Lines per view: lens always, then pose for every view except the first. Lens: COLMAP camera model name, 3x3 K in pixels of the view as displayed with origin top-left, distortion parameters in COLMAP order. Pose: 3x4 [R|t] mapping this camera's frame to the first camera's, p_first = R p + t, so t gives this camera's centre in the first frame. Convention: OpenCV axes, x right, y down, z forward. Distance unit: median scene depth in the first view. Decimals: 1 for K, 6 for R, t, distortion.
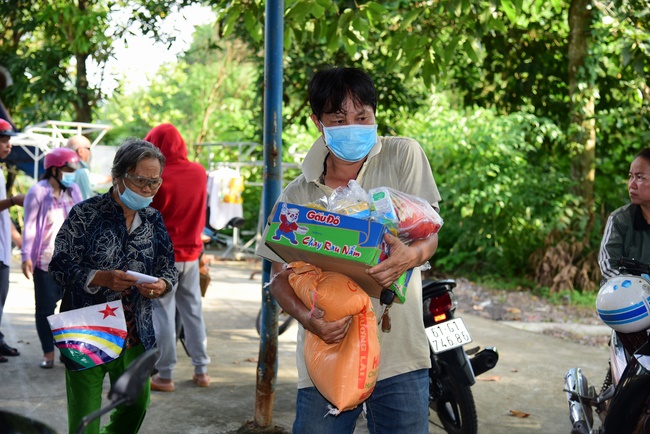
lens RADIAL K [[1054.8, 0, 325.0], [0, 1054.8, 217.0], [0, 0, 1]] dist [-0.009326, -0.003178]
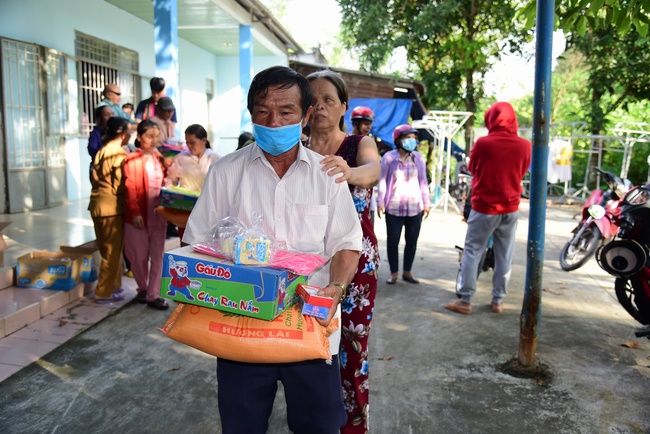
lens RADIAL K [[608.7, 0, 325.0], [0, 608.7, 217.0], [0, 0, 1]] dist [-0.011328, 0.020068]
pose [[0.881306, 0.038035, -0.471013, 0.018525], [-0.003276, 0.997223, 0.074398, -0.002914], [0.472534, -0.064024, 0.878984, 0.117130]]
